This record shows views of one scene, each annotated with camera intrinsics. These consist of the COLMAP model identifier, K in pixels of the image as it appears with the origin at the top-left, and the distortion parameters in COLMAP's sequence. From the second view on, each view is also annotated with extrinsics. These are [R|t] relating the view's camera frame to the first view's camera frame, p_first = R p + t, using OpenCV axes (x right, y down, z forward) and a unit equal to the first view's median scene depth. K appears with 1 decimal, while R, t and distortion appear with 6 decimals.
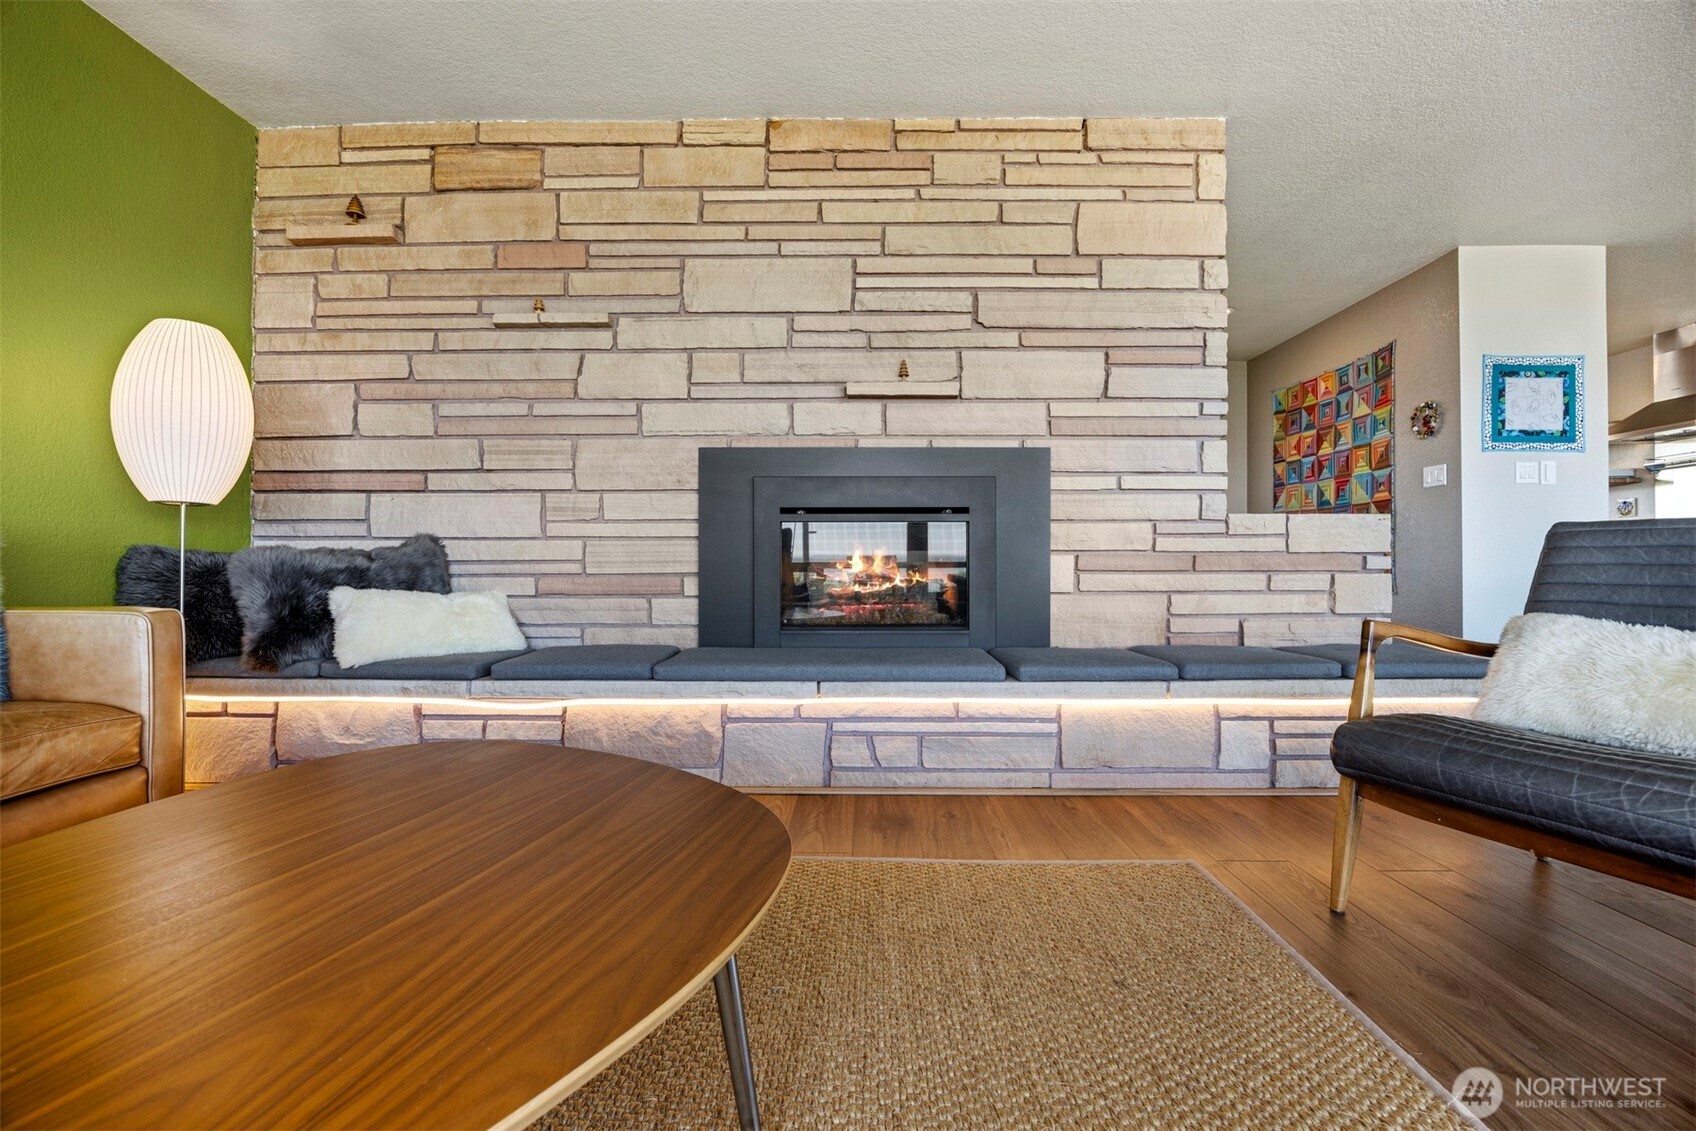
lens RADIAL K [[724.1, 0, 855.5], [0, 724.1, 564.6], [0, 0, 1]] dist [-0.016618, 0.001051]
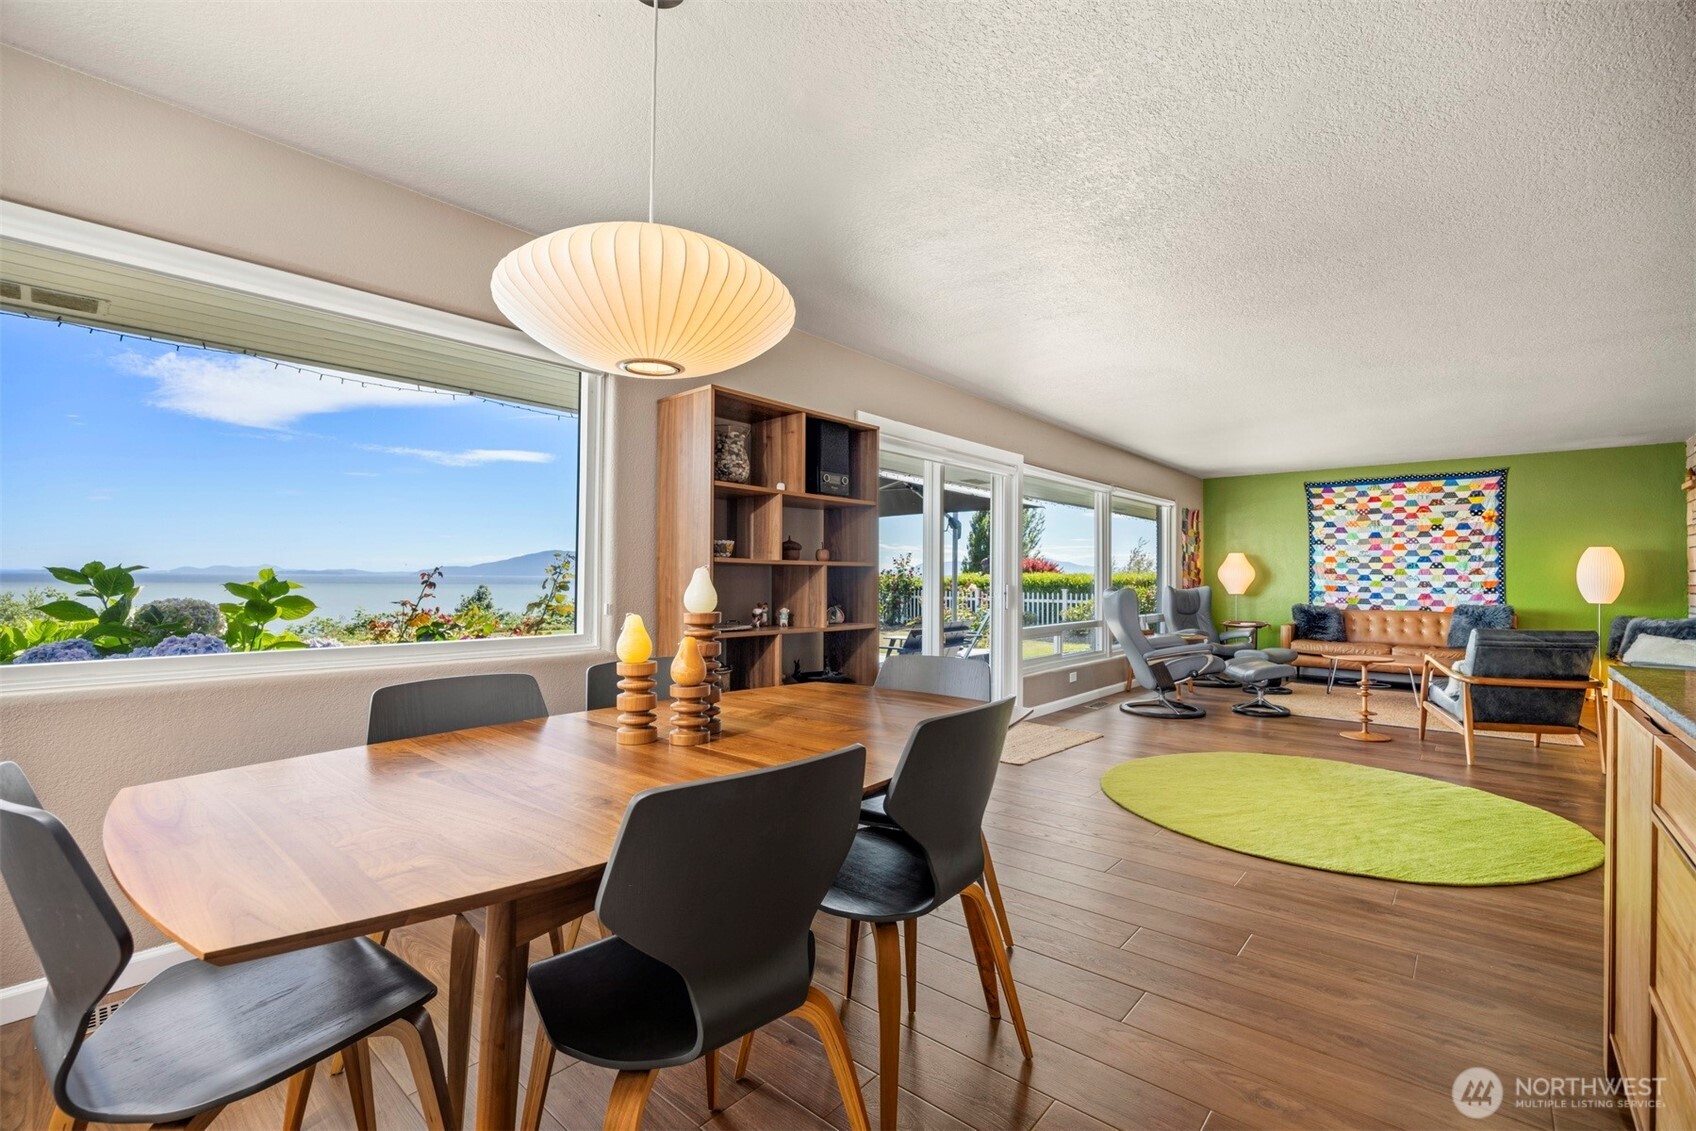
lens RADIAL K [[724.1, 0, 853.8], [0, 724.1, 565.8], [0, 0, 1]] dist [-0.016618, 0.001051]
pose [[-0.644278, -0.016696, -0.764609, 2.808825], [-0.002493, 0.999802, -0.019732, -0.142375], [0.764787, -0.010807, -0.644192, 0.395254]]
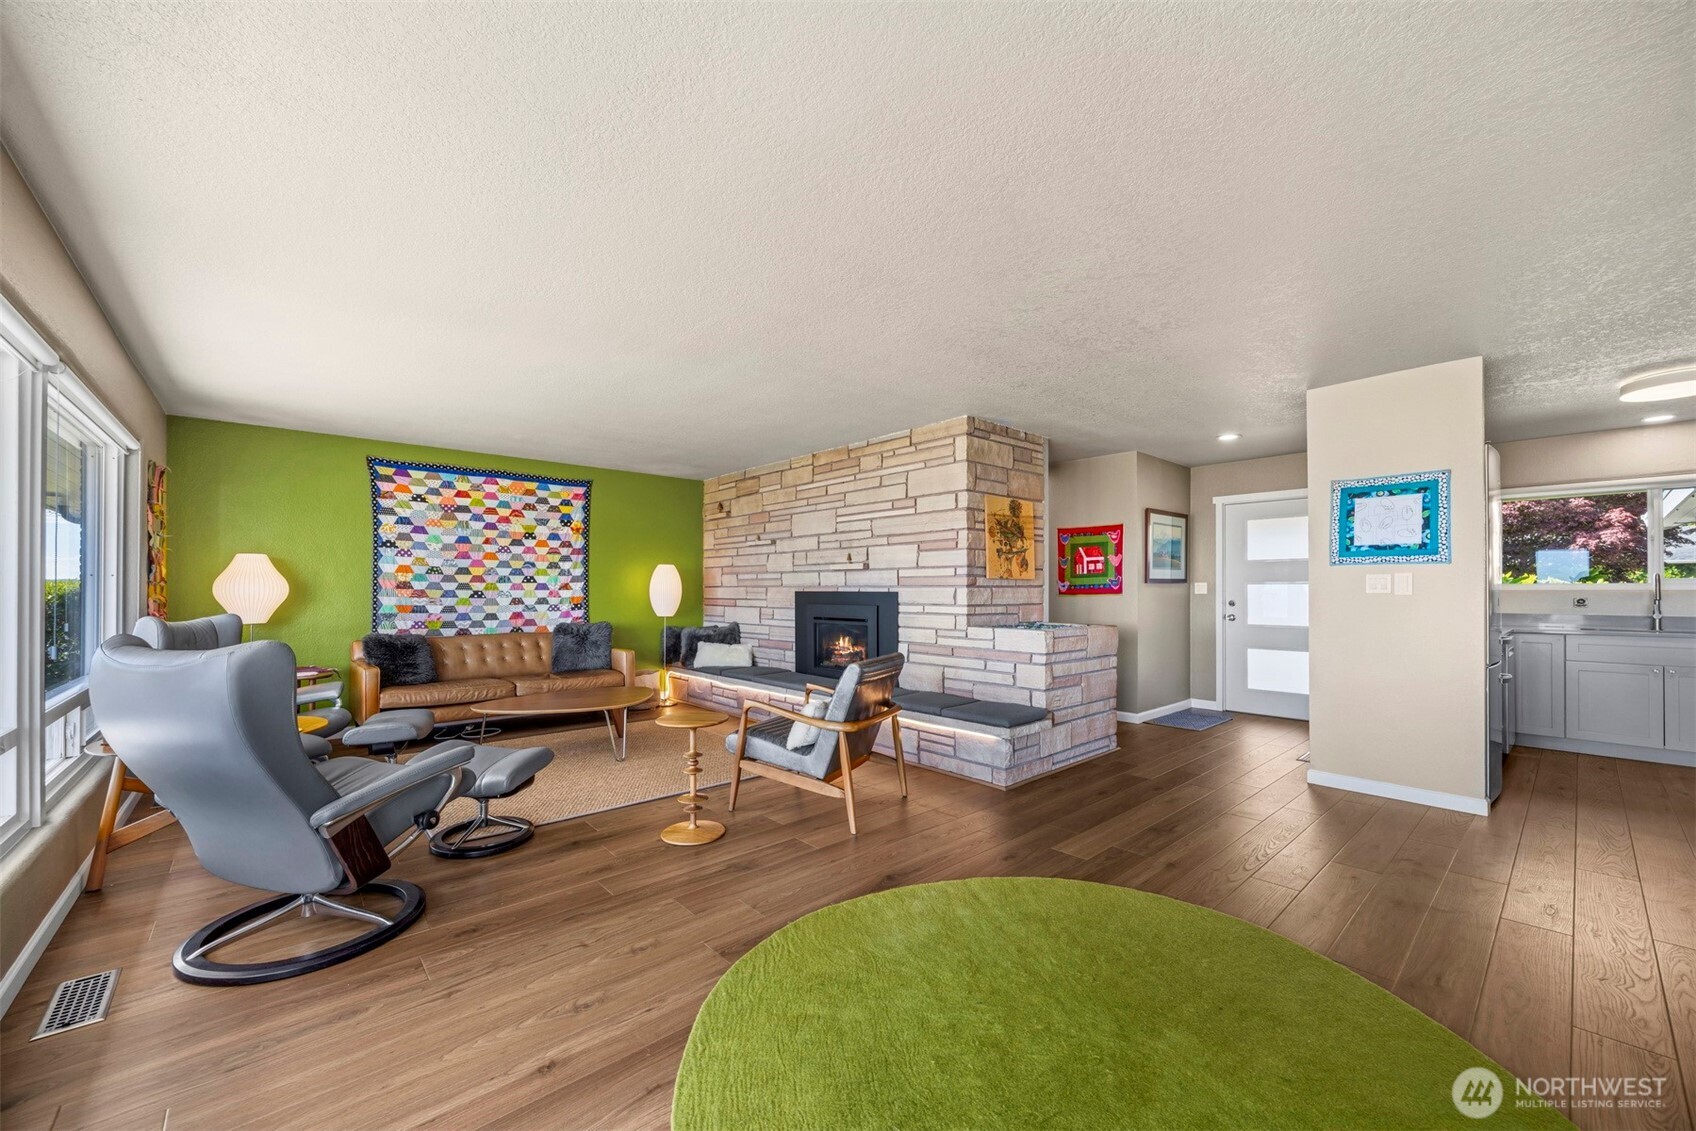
lens RADIAL K [[651.6, 0, 849.9], [0, 651.6, 585.3], [0, 0, 1]] dist [-0.003699, 0.000713]
pose [[0.676927, -0.004937, -0.736033, 1.555905], [0.002881, 0.999988, -0.004057, -0.172680], [0.736044, 0.000626, 0.676933, -0.376006]]
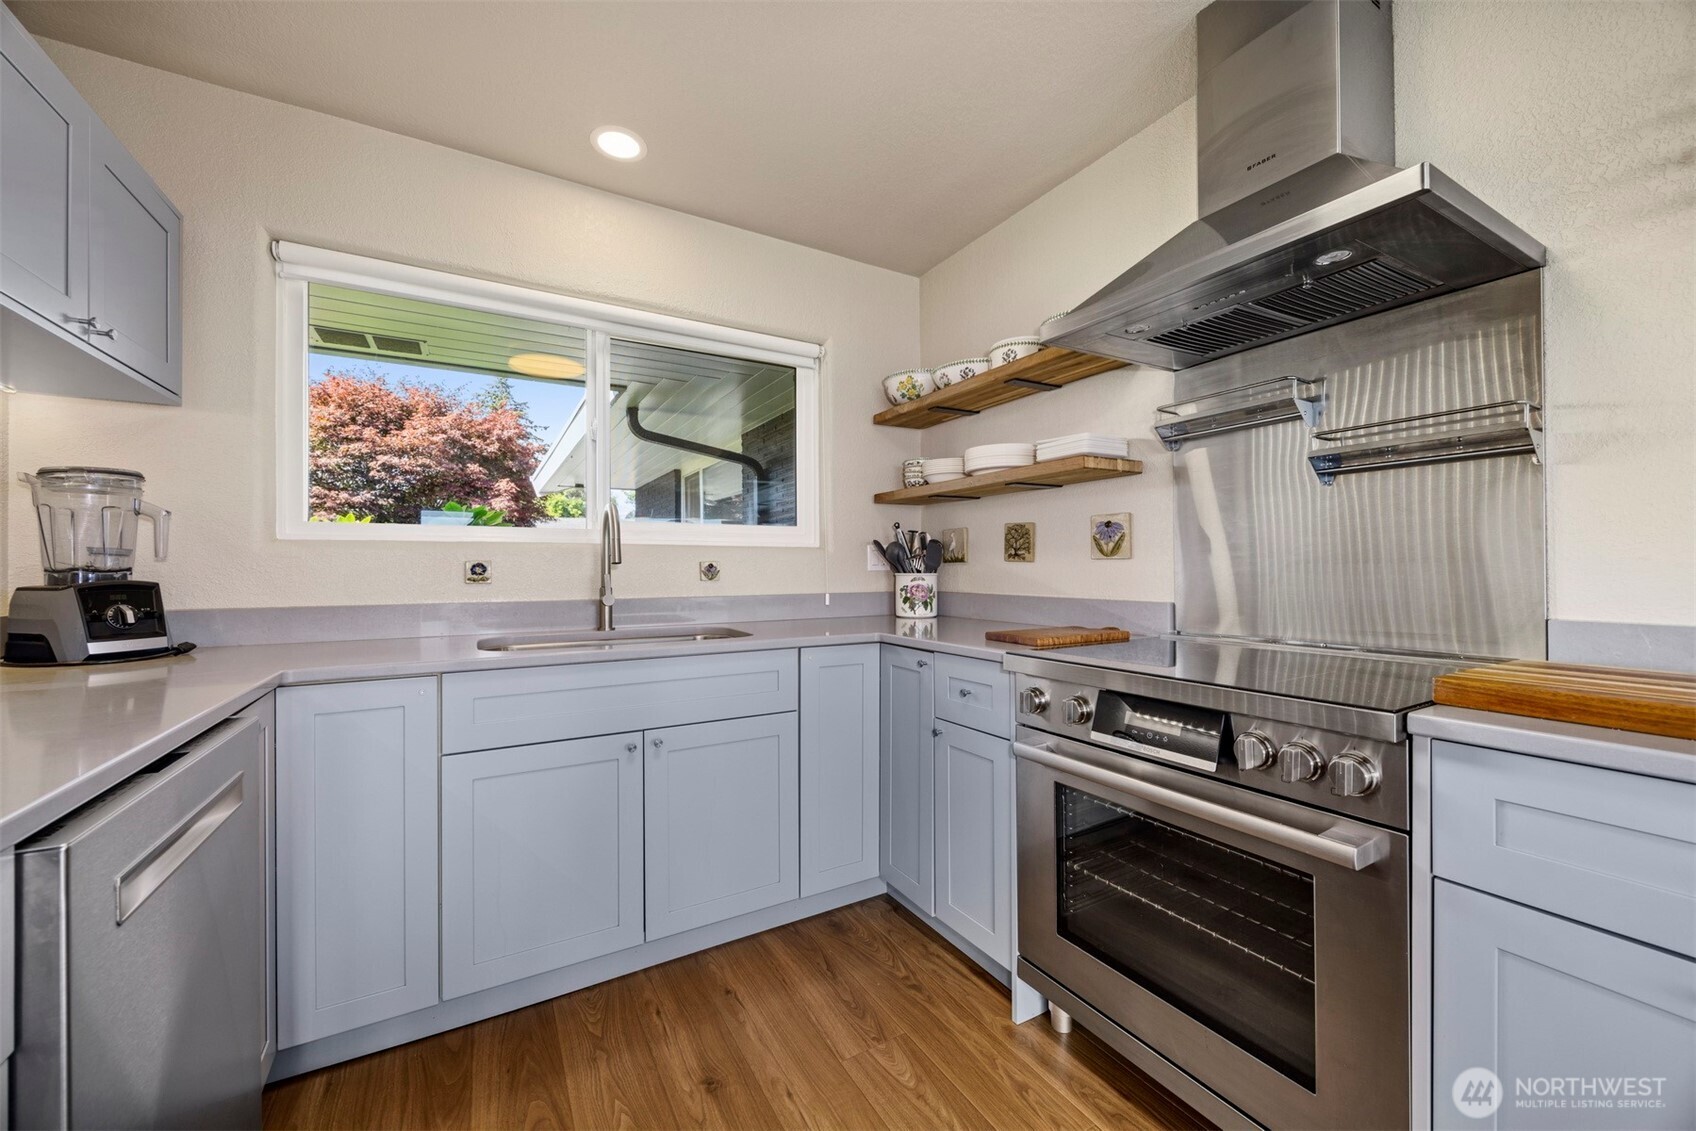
lens RADIAL K [[651.6, 0, 858.6], [0, 651.6, 567.4], [0, 0, 1]] dist [-0.003699, 0.000713]
pose [[0.852706, -0.002652, 0.522384, 1.585007], [-0.001776, 0.999967, 0.007976, -0.134206], [-0.522388, -0.007729, 0.852673, 1.587546]]
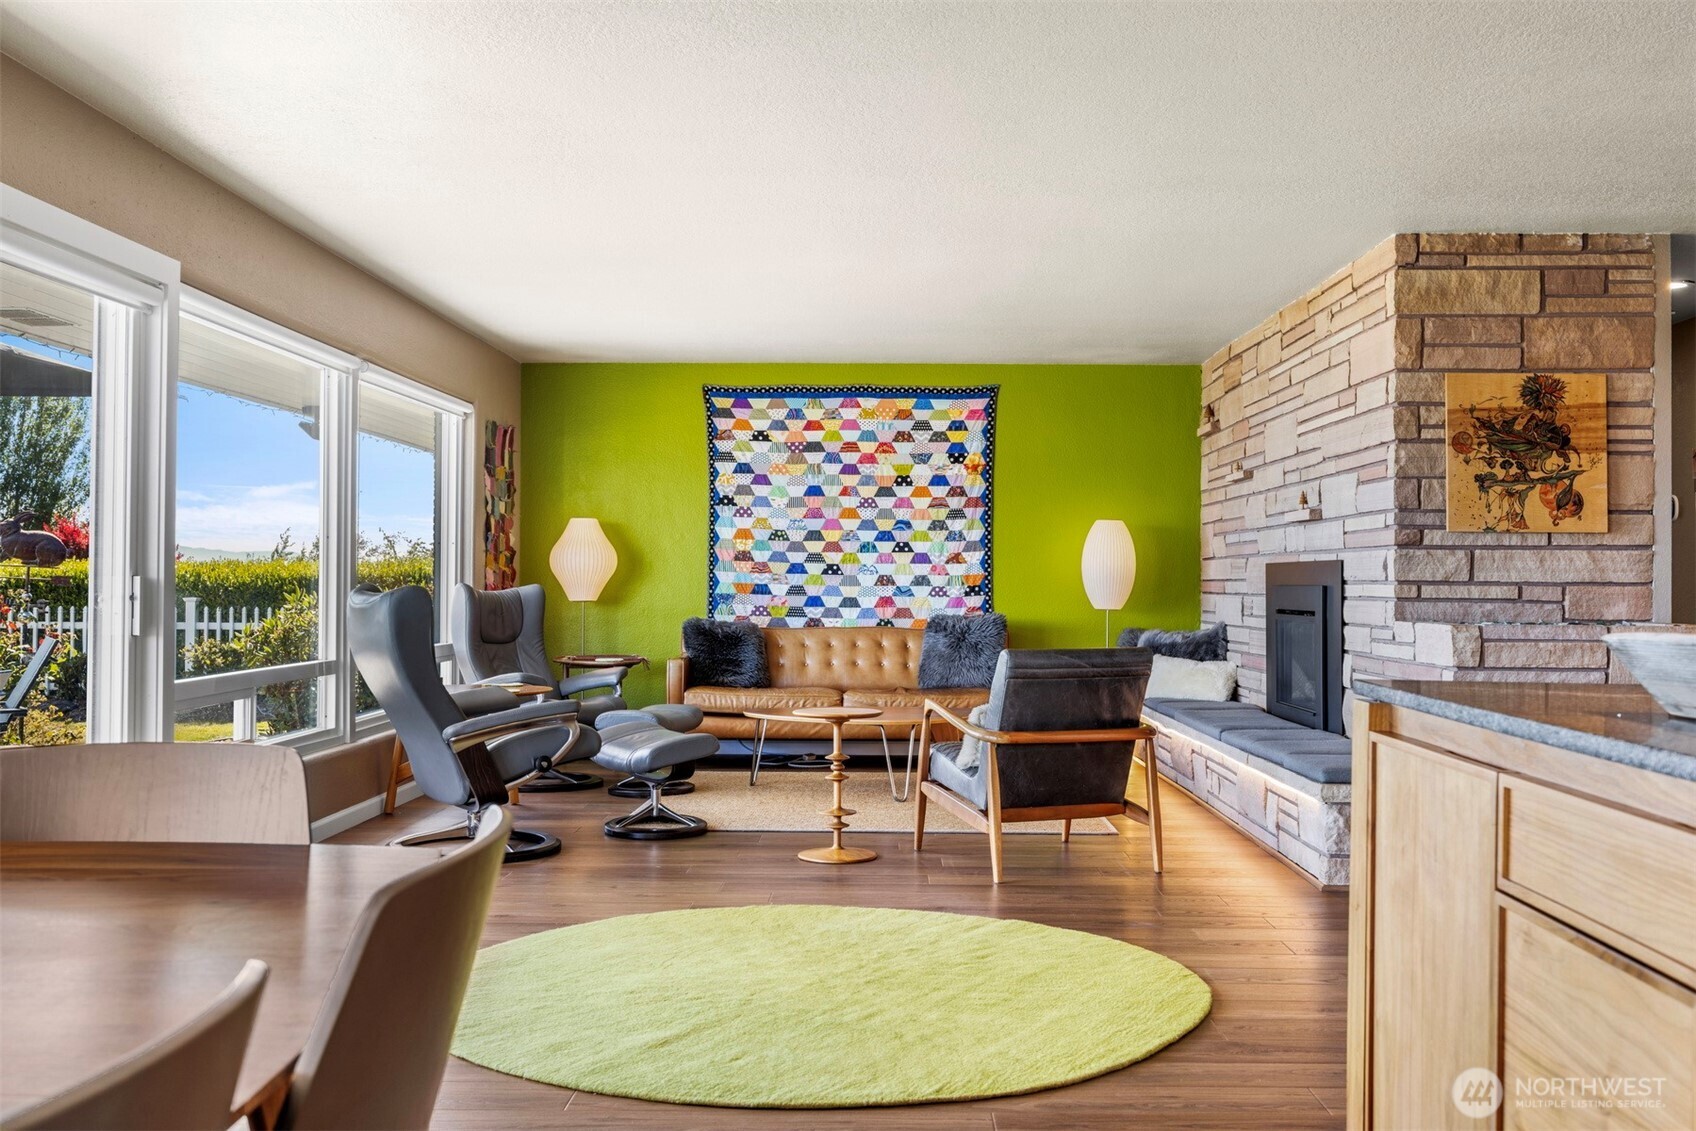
lens RADIAL K [[1610.9, 0, 846.3], [0, 1610.9, 560.7], [0, 0, 1]] dist [-0.010668, 0.000000]
pose [[-0.008138, -0.014076, -0.999868, 2.801015], [-0.001408, 0.999900, -0.014065, -0.123303], [0.999966, 0.001293, -0.008157, 0.236020]]
